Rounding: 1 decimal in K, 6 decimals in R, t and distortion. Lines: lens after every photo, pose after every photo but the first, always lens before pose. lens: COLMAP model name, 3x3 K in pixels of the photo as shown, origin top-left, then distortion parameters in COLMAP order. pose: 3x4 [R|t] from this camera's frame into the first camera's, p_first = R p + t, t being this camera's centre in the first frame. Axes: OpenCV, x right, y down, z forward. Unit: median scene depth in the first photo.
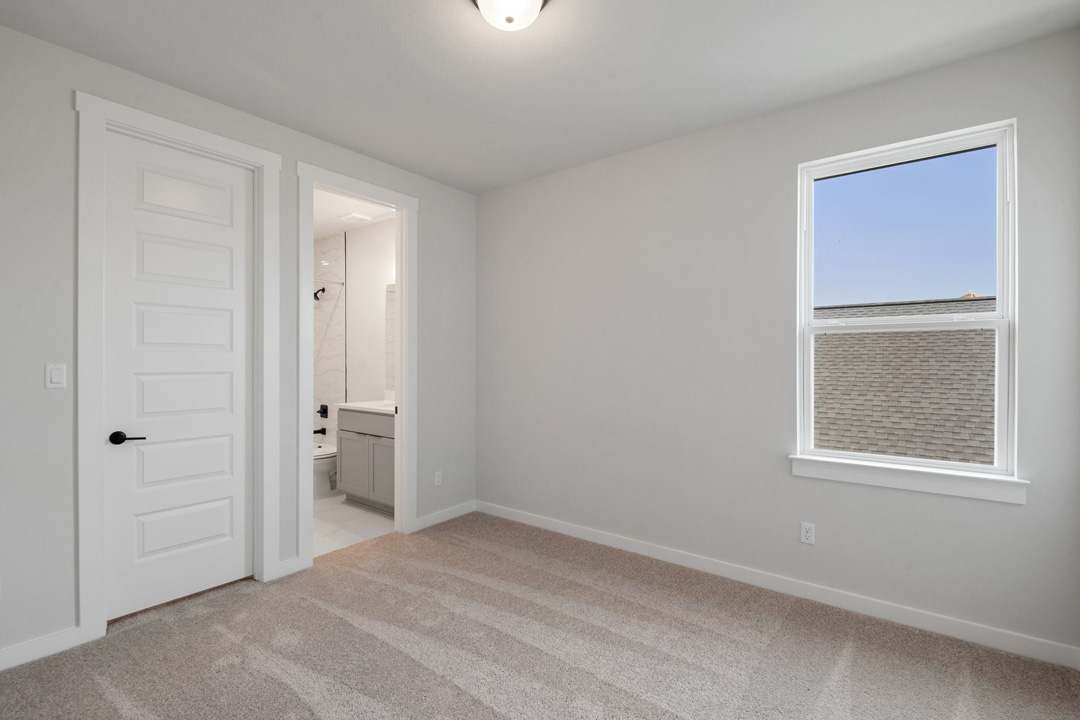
lens RADIAL K [[496.2, 0, 541.4], [0, 496.2, 369.5], [0, 0, 1]] dist [0.002981, -0.006116]
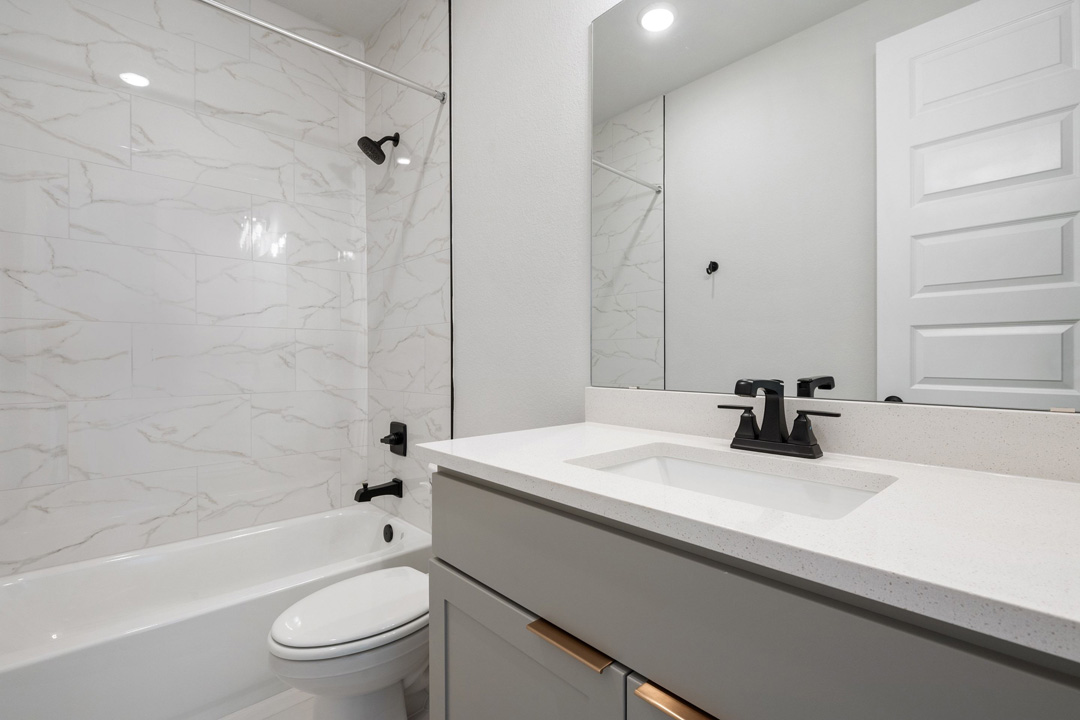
lens RADIAL K [[496.2, 0, 535.2], [0, 496.2, 358.8], [0, 0, 1]] dist [0.002981, -0.006116]
pose [[0.984163, -0.005472, -0.177182, -0.265858], [0.004564, 0.999974, -0.005529, 0.023076], [0.177208, 0.004632, 0.984163, 0.644927]]
